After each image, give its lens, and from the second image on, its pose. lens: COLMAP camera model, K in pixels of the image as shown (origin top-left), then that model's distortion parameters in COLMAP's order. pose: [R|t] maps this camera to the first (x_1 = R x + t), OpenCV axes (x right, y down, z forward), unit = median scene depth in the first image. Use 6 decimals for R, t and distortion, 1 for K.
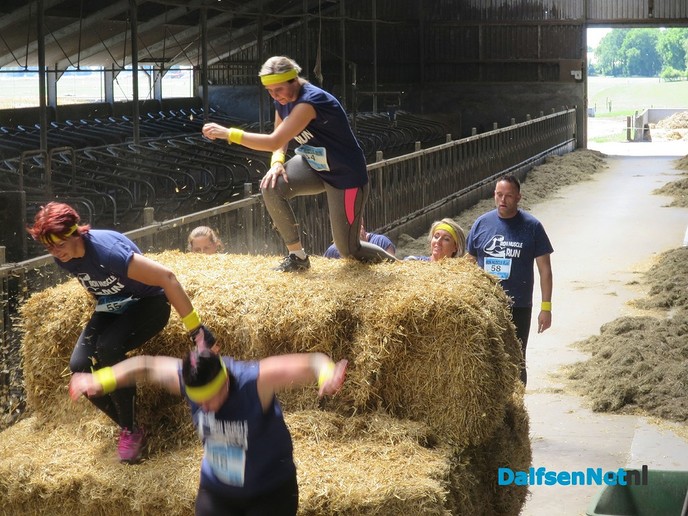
lens RADIAL K [[555.7, 0, 344.0], [0, 555.7, 258.0], [0, 0, 1]] dist [-0.040828, -0.005667]
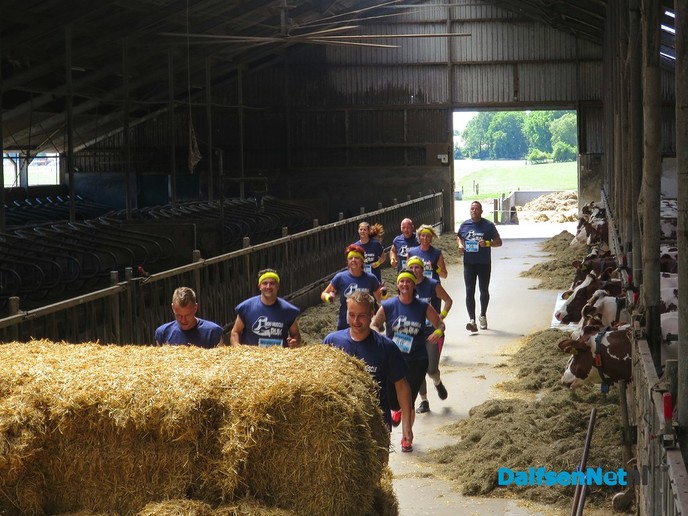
lens RADIAL K [[555.7, 0, 344.0], [0, 555.7, 258.0], [0, 0, 1]] dist [-0.040828, -0.005667]
pose [[0.999346, -0.012149, 0.034058, 0.206240], [0.012860, 0.999702, -0.020759, -0.133288], [-0.033795, 0.021183, 0.999204, -0.003543]]
